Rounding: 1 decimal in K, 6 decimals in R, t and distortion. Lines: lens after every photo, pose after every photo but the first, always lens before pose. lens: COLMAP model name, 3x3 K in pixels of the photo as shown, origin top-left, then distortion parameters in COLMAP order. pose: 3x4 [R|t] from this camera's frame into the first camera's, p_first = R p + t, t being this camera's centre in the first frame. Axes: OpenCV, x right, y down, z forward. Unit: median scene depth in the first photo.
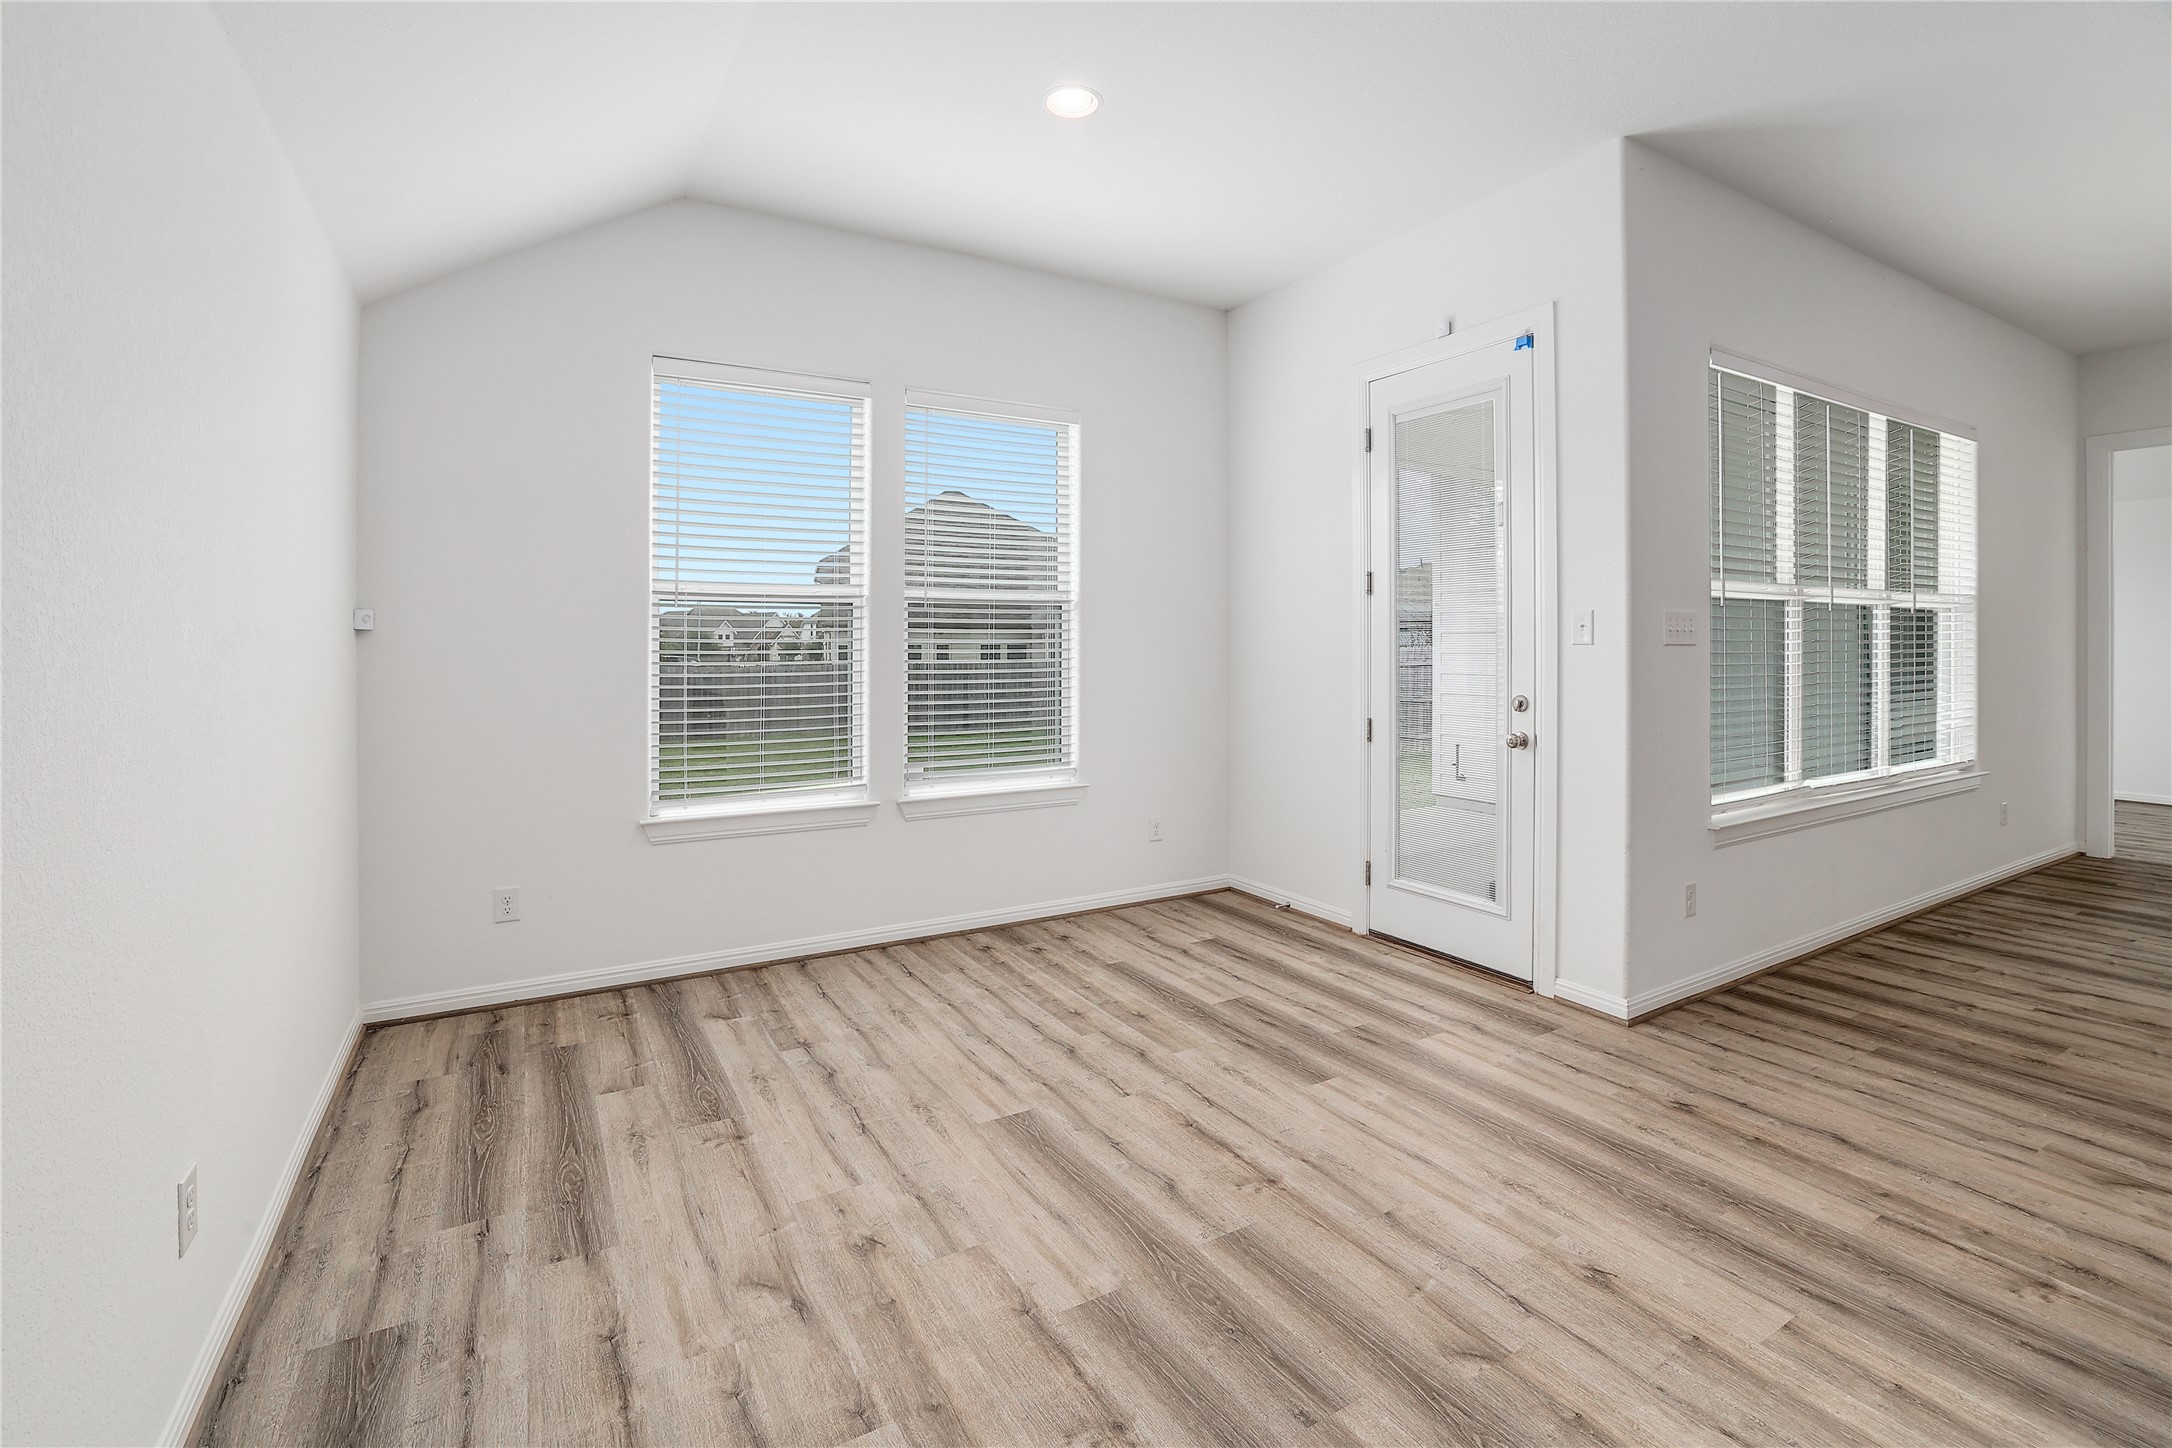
lens RADIAL K [[954.4, 0, 1087.0], [0, 954.4, 672.8], [0, 0, 1]] dist [-0.002926, 0.000695]
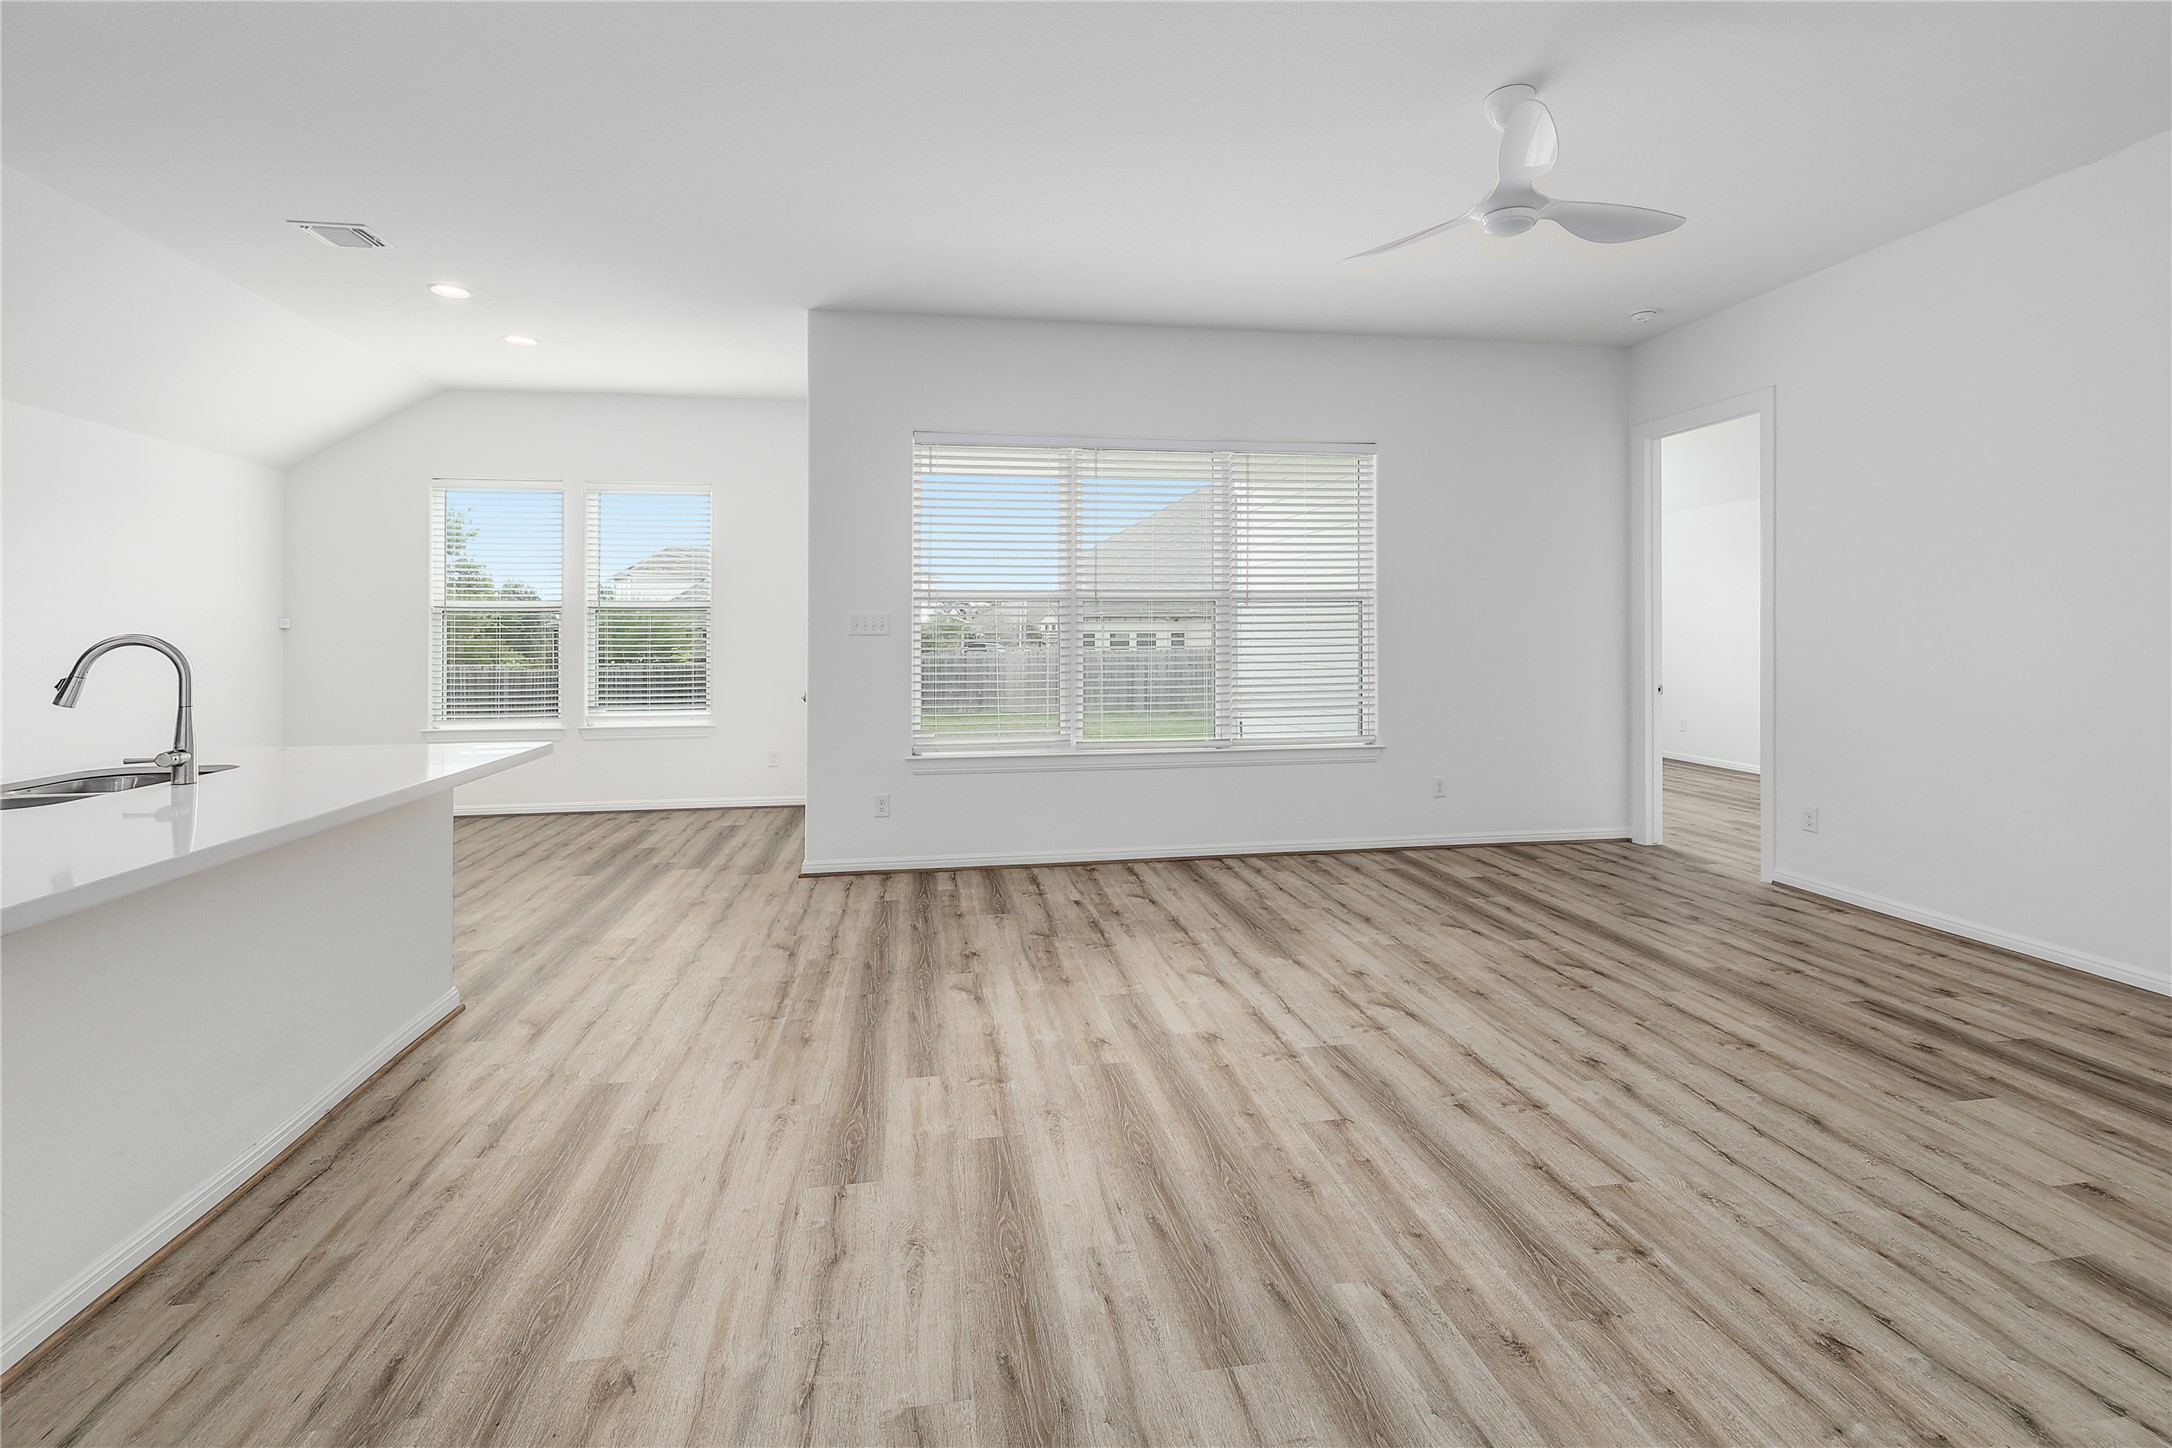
lens RADIAL K [[954.4, 0, 1079.5], [0, 954.4, 690.7], [0, 0, 1]] dist [-0.002926, 0.000695]
pose [[0.929080, 0.021452, -0.369257, 1.657634], [-0.010148, 0.999419, 0.032526, 0.005177], [0.369740, -0.026472, 0.928758, -0.304569]]
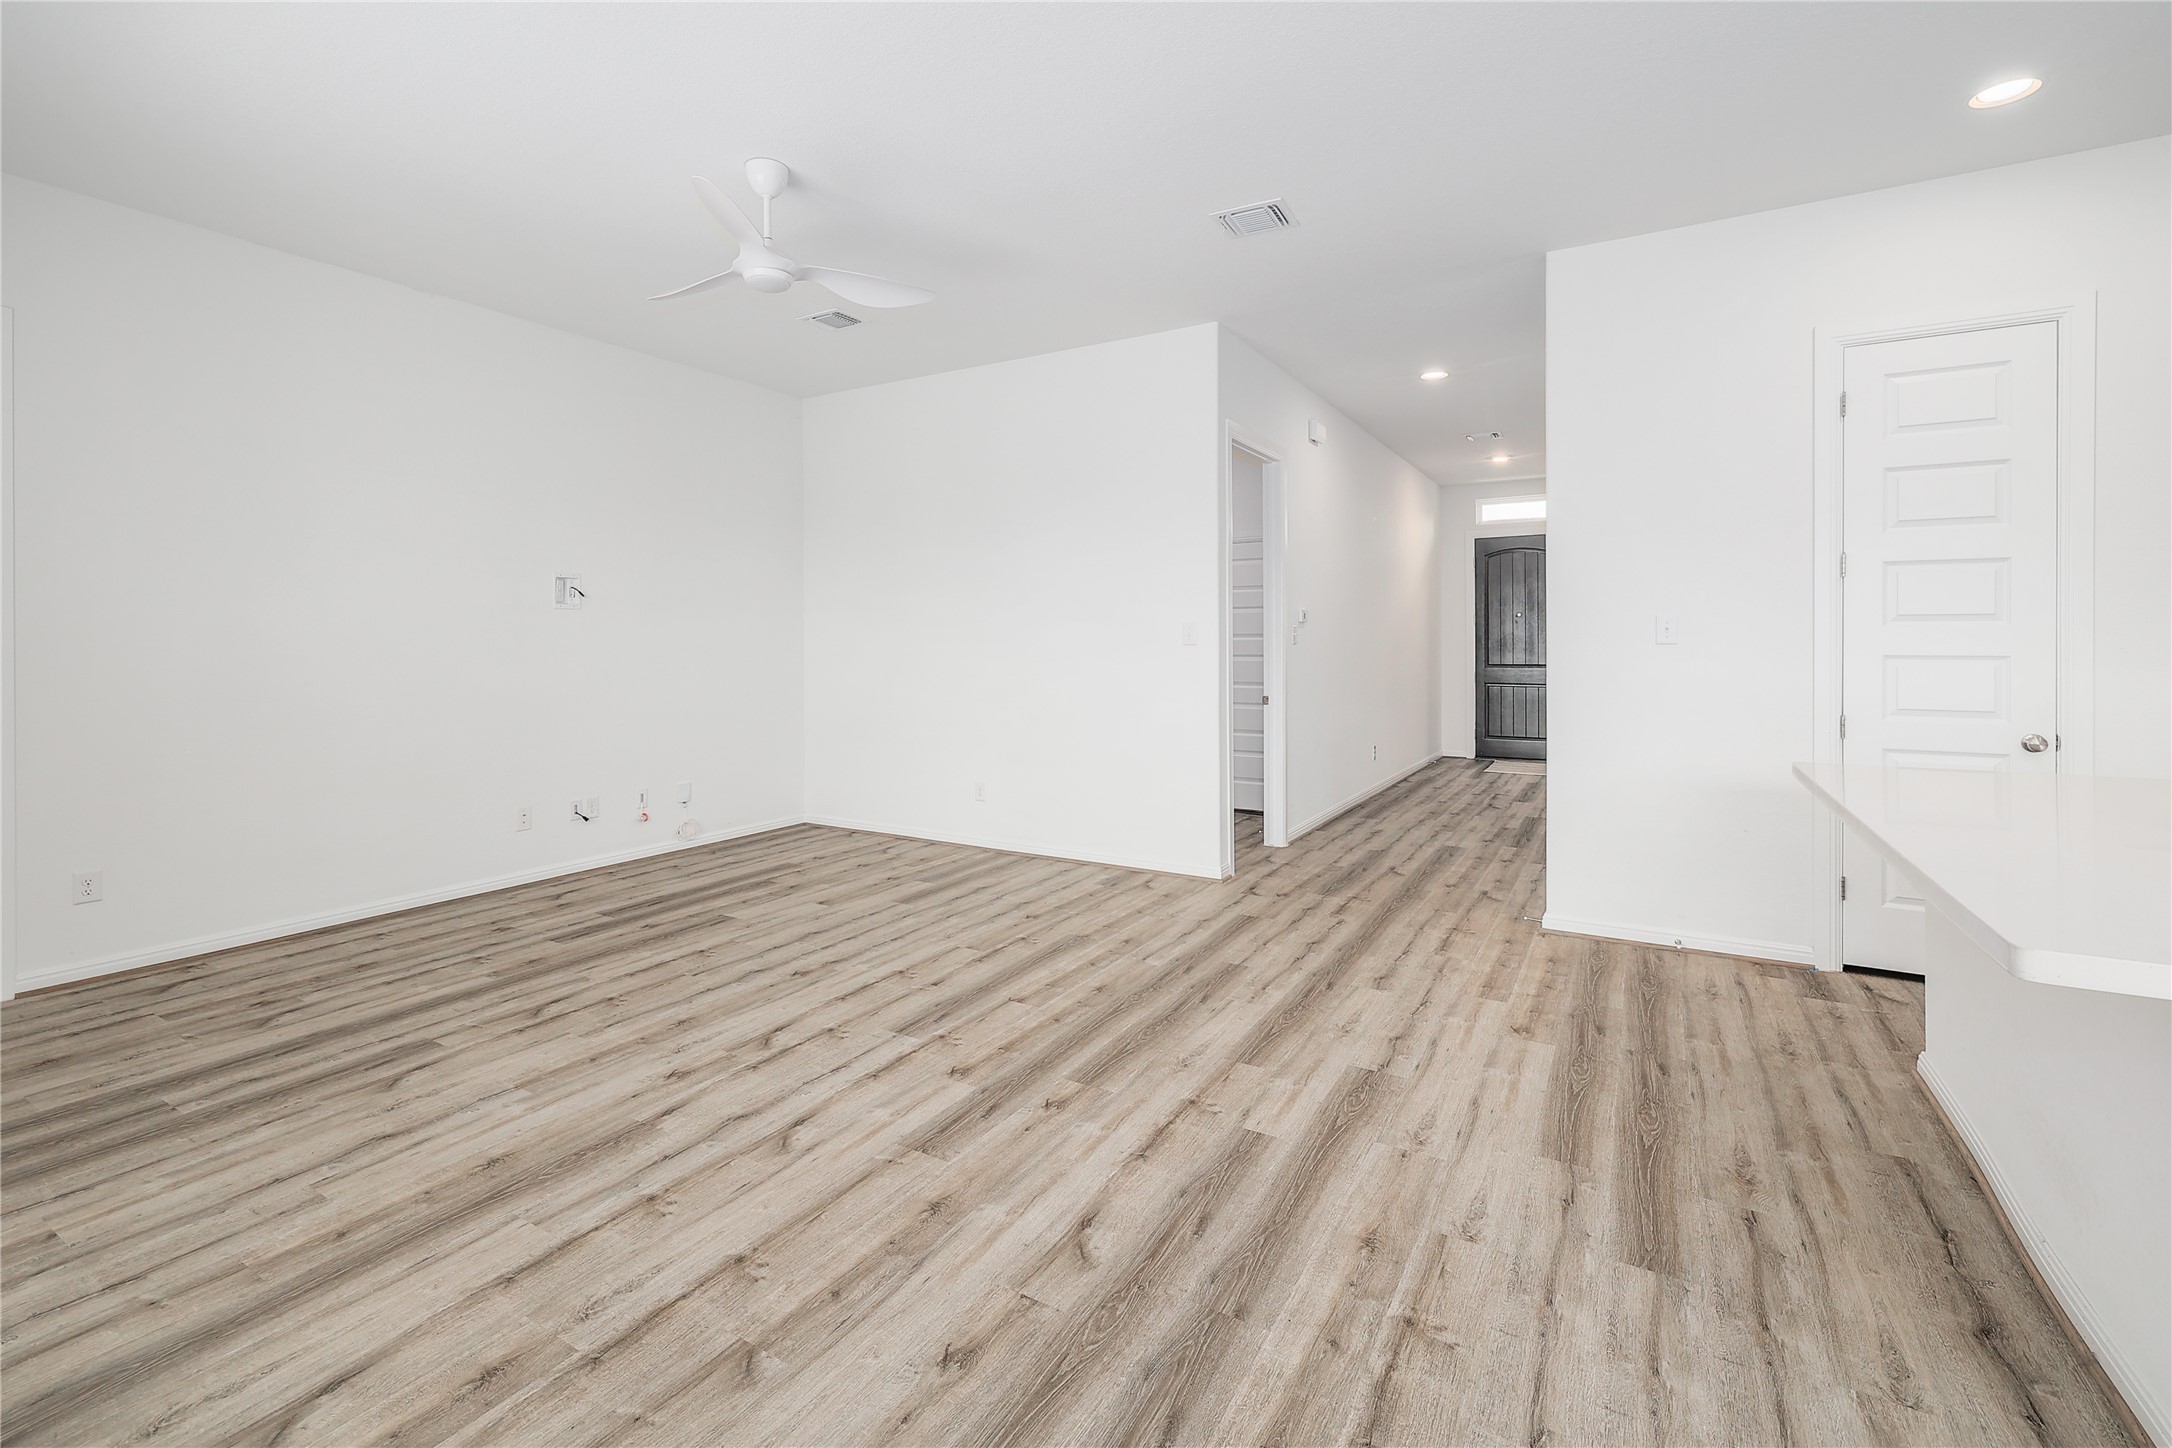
lens RADIAL K [[954.4, 0, 1077.0], [0, 954.4, 707.7], [0, 0, 1]] dist [-0.002926, 0.000695]
pose [[-0.467569, -0.056702, 0.882136, 0.545788], [0.032516, 0.996162, 0.081267, -0.034906], [-0.883358, 0.066682, -0.463931, 0.985285]]
